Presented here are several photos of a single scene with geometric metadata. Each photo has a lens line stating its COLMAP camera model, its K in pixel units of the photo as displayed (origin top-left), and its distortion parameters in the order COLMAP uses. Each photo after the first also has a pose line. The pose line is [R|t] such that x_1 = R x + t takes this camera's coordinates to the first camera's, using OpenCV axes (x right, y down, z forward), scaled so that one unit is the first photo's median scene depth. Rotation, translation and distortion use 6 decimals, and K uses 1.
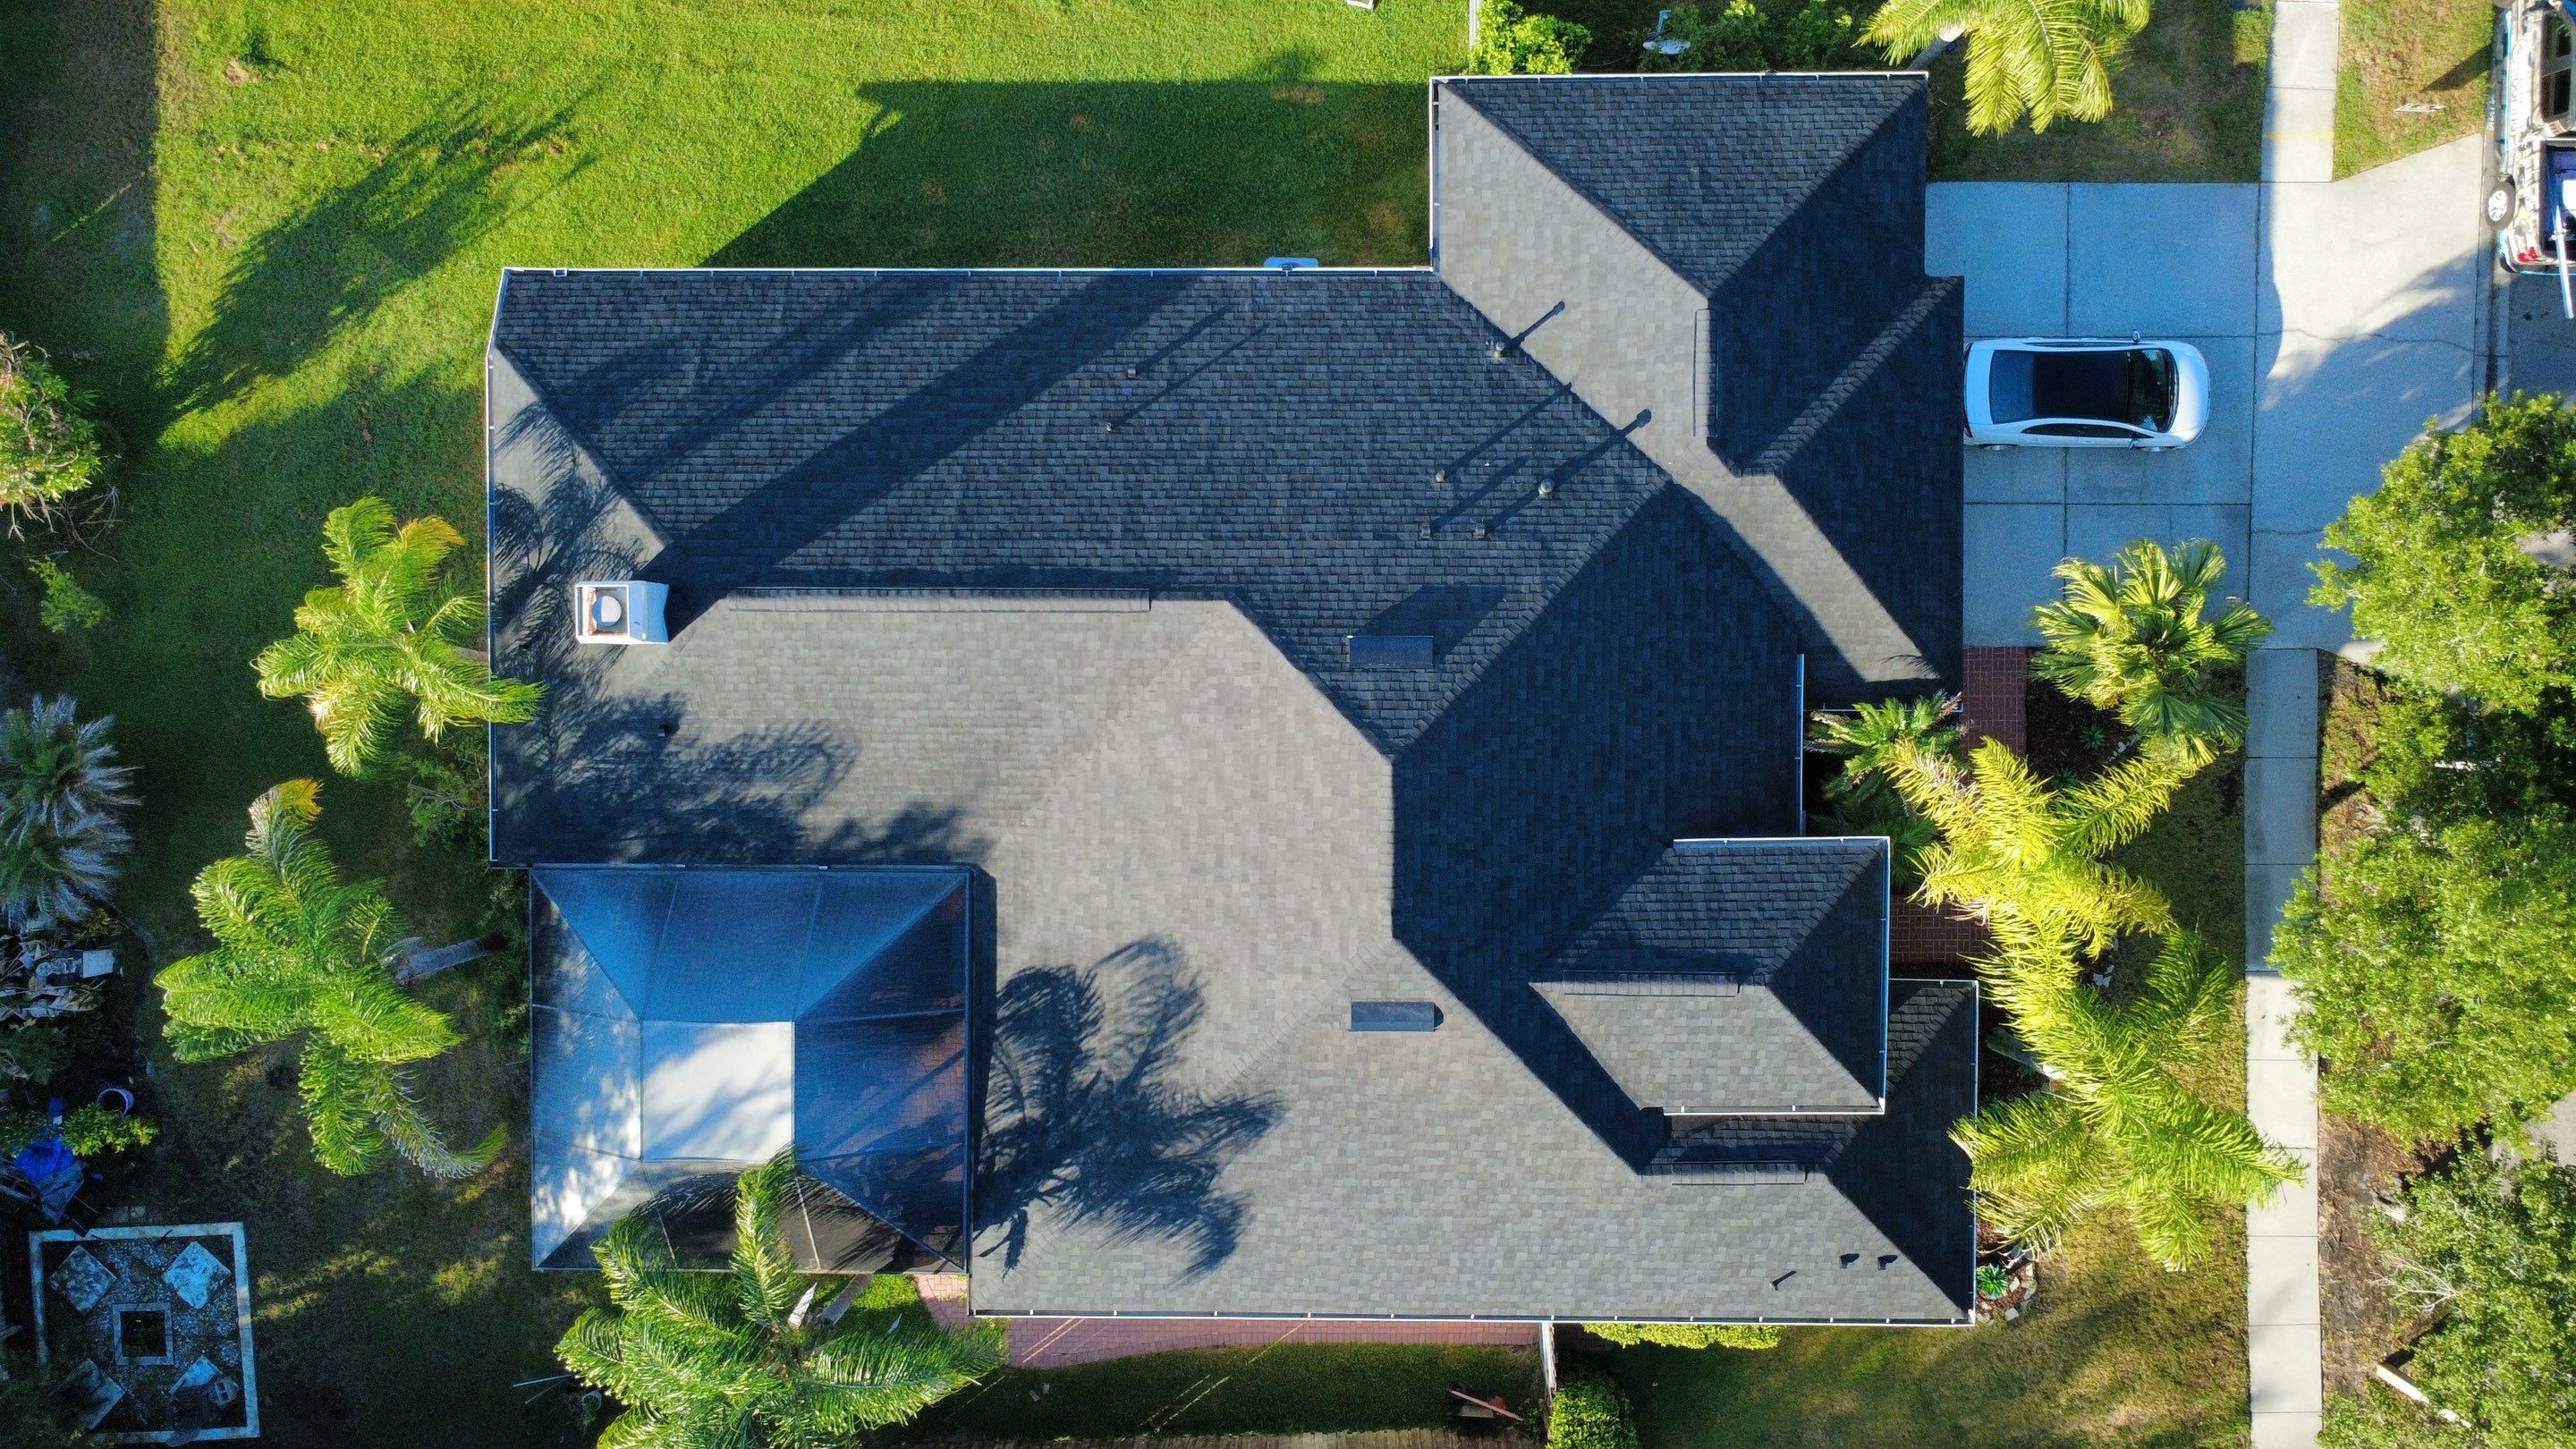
lens RADIAL K [[1872.1, 0, 1284.8], [0, 1872.1, 720.0], [0, 0, 1]] dist [-0.001077, 0.002391]
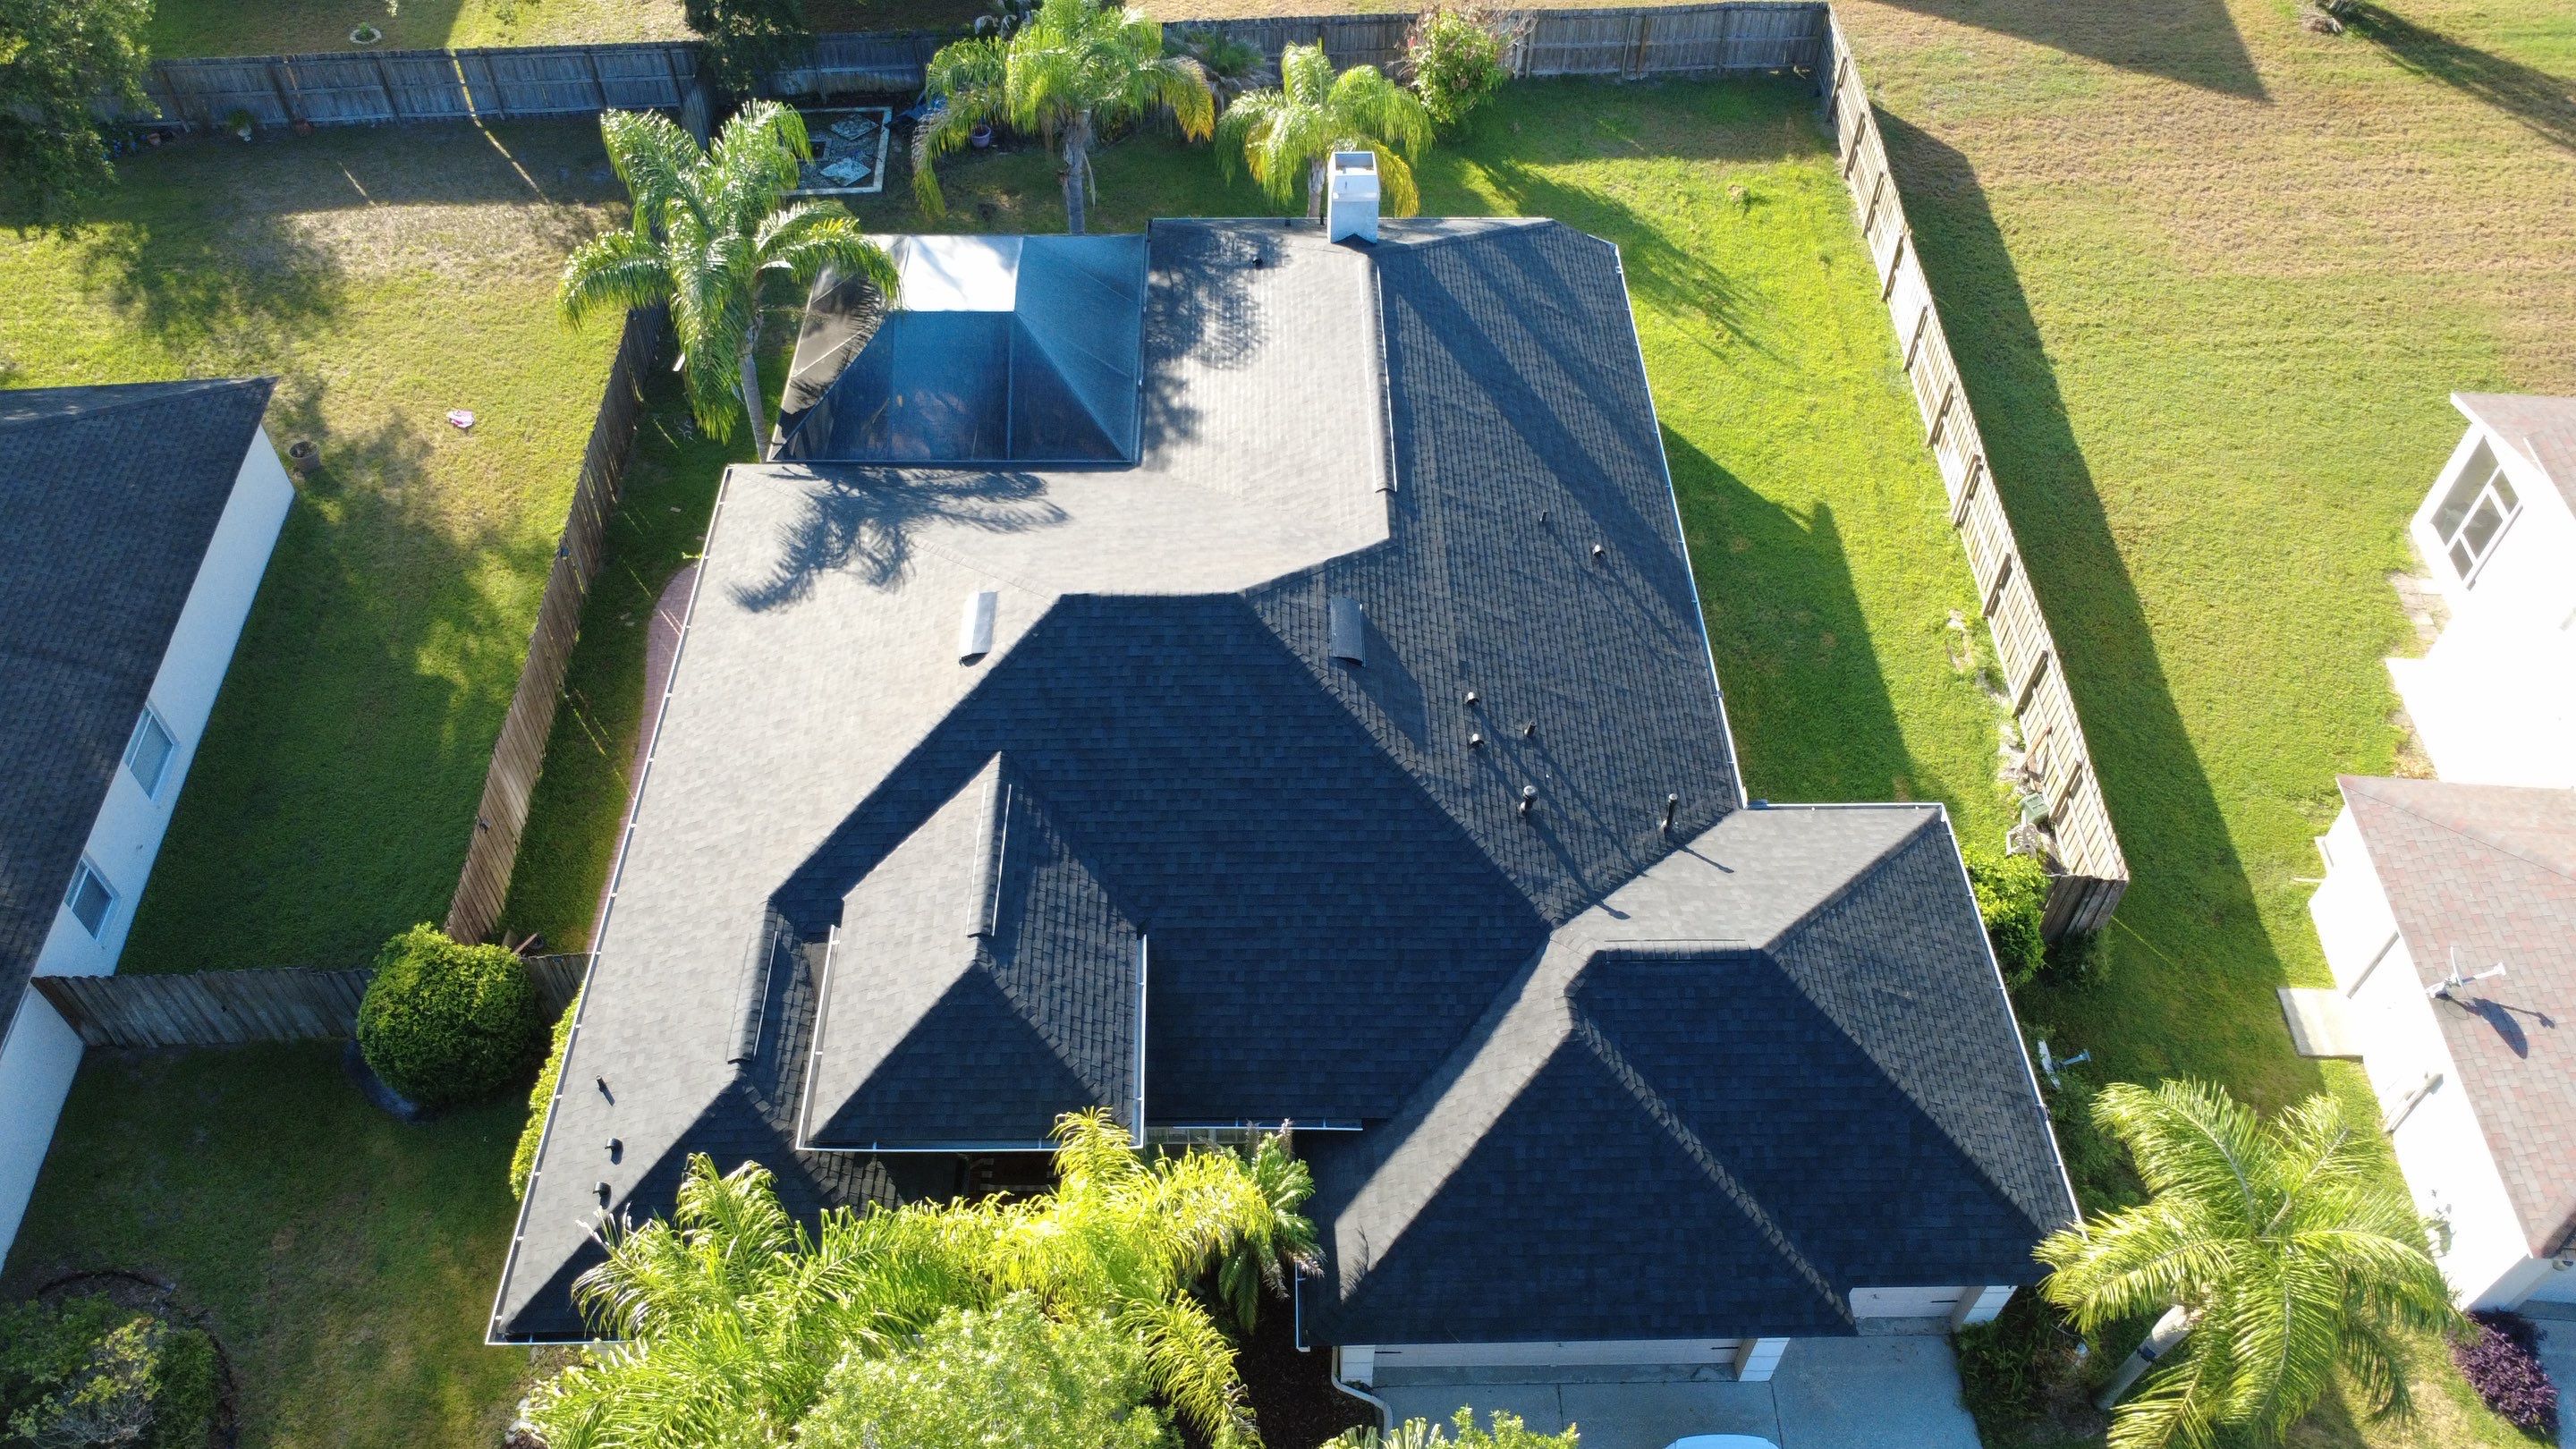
lens RADIAL K [[1872.1, 0, 1284.8], [0, 1872.1, 720.0], [0, 0, 1]] dist [-0.001077, 0.002391]
pose [[0.018837, 0.758412, -0.651504, 0.693717], [-0.999476, -0.002883, -0.032254, 0.026990], [-0.026341, 0.651770, 0.757959, 0.261795]]
